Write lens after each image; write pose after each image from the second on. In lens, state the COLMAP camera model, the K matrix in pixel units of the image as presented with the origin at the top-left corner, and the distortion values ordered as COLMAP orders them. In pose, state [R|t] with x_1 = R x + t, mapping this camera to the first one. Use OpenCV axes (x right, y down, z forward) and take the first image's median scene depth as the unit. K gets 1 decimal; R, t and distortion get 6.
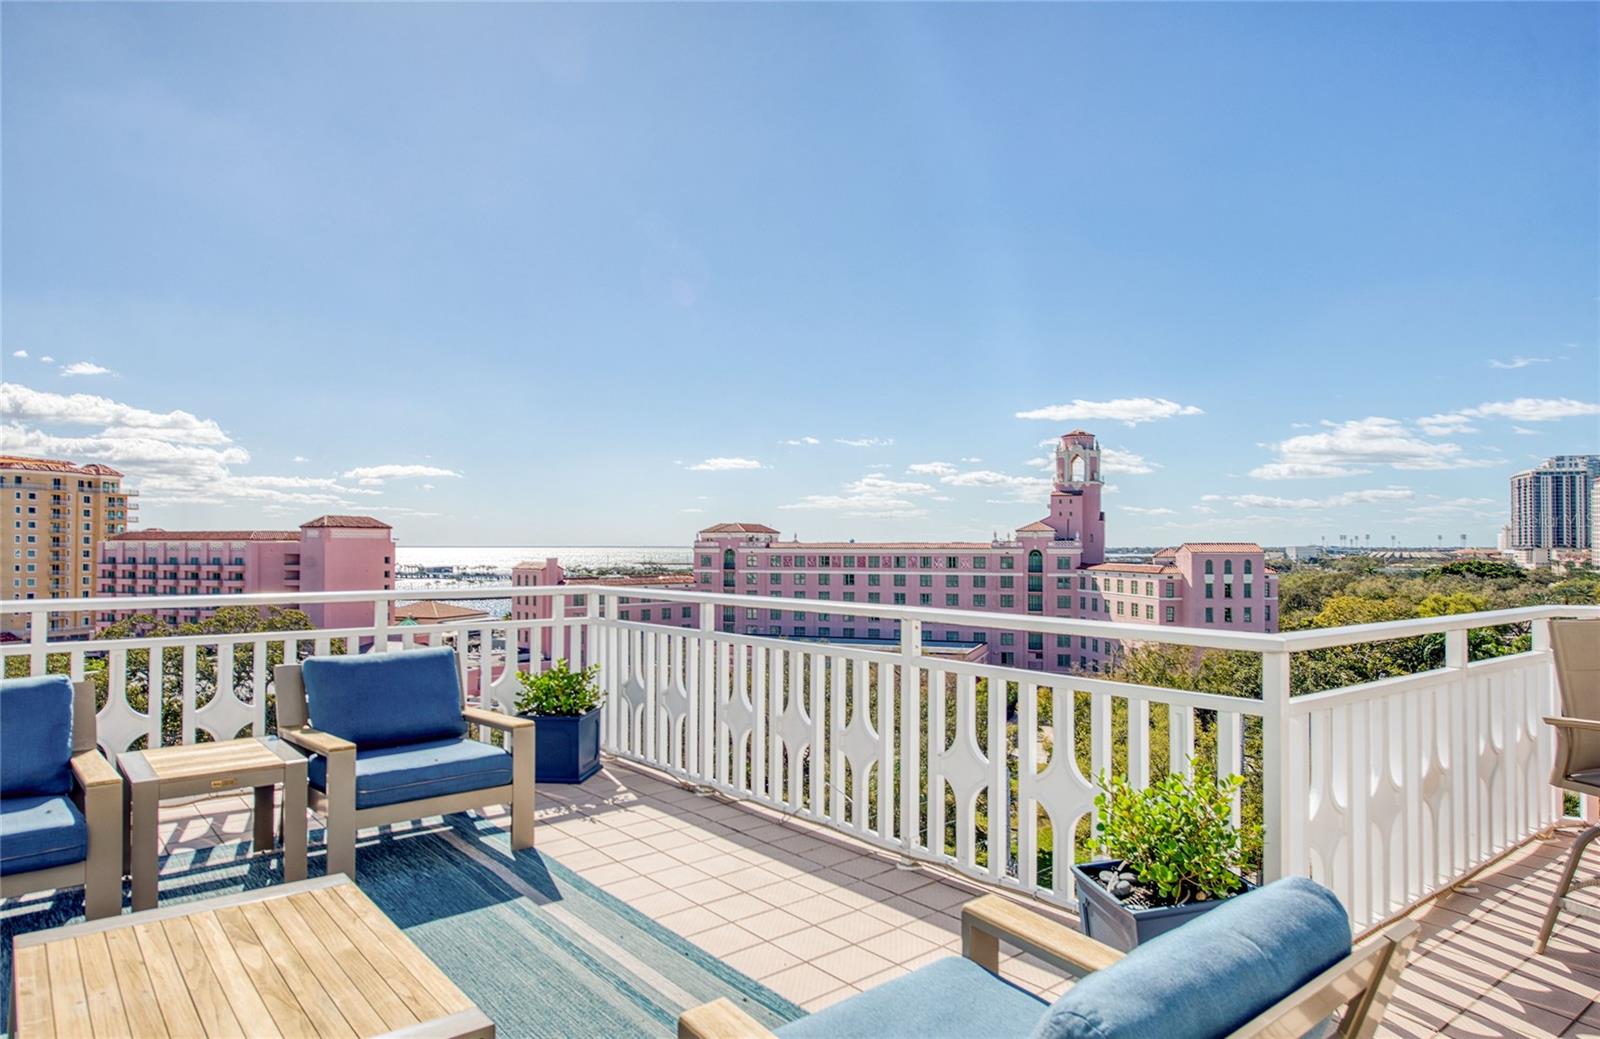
lens RADIAL K [[988.2, 0, 809.7], [0, 988.2, 526.4], [0, 0, 1]] dist [-0.005065, 0.000246]
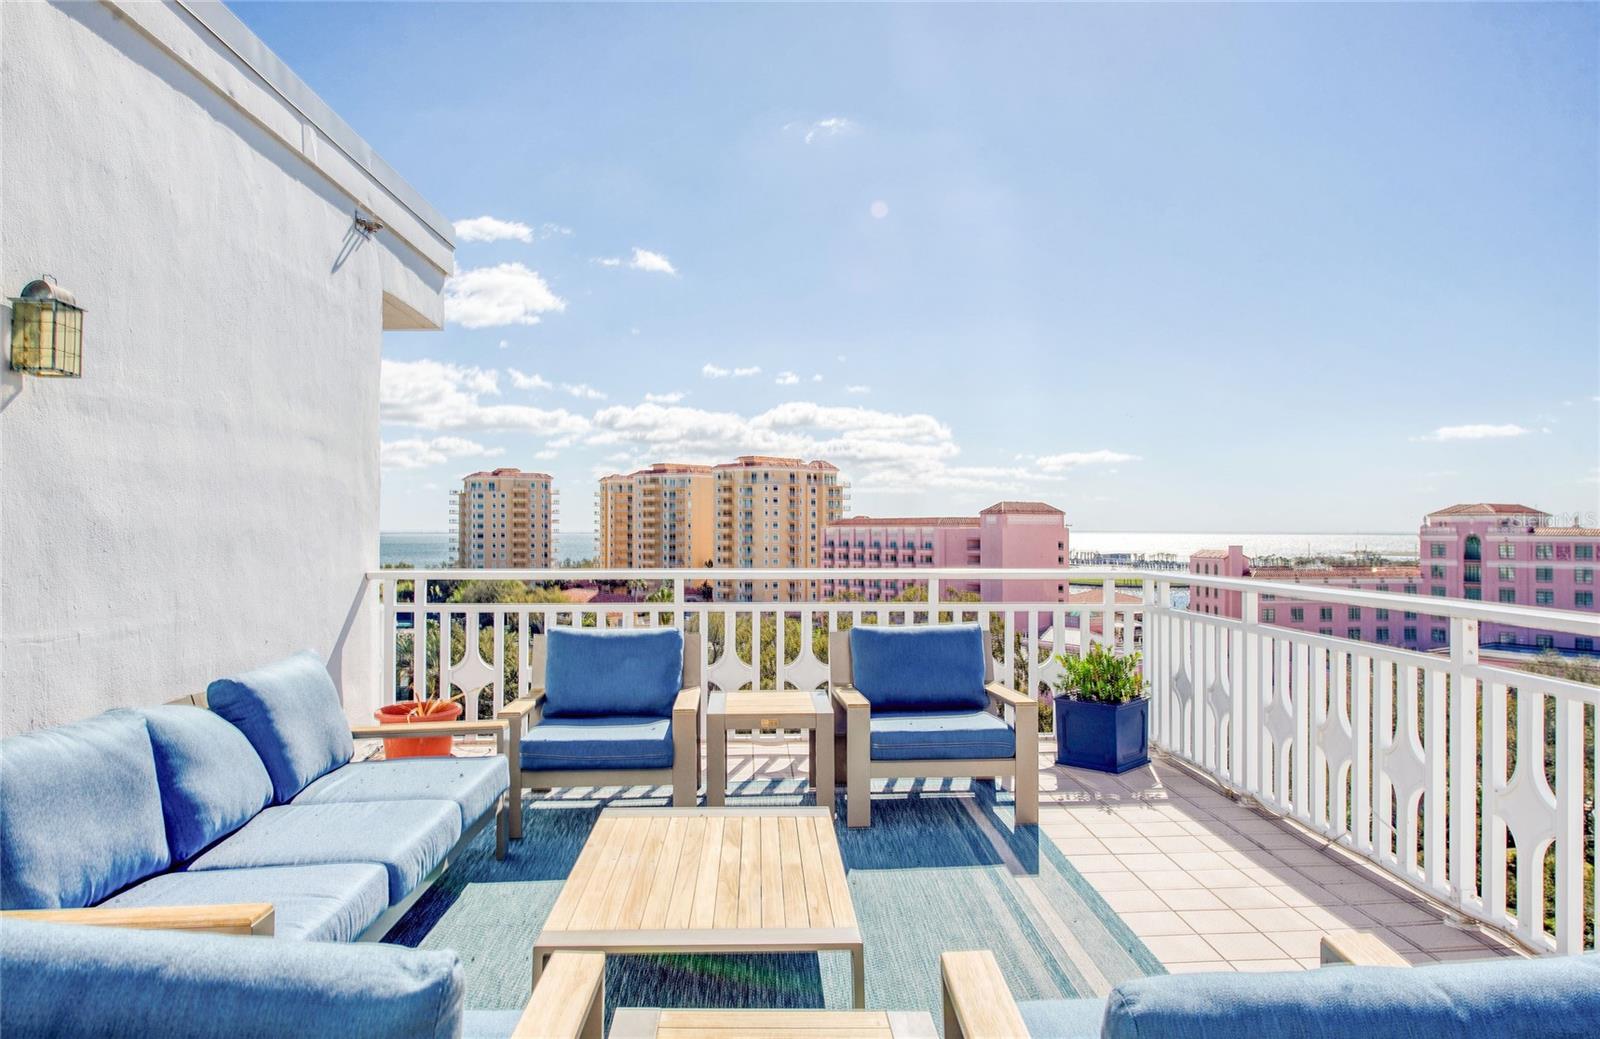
lens RADIAL K [[1060.5, 0, 808.6], [0, 1060.5, 518.9], [0, 0, 1]] dist [0.014799, -0.013087]
pose [[0.801387, -0.006015, -0.598117, 0.174622], [0.010827, 0.999931, 0.004451, 0.004717], [0.598049, -0.010043, 0.801397, -0.006383]]
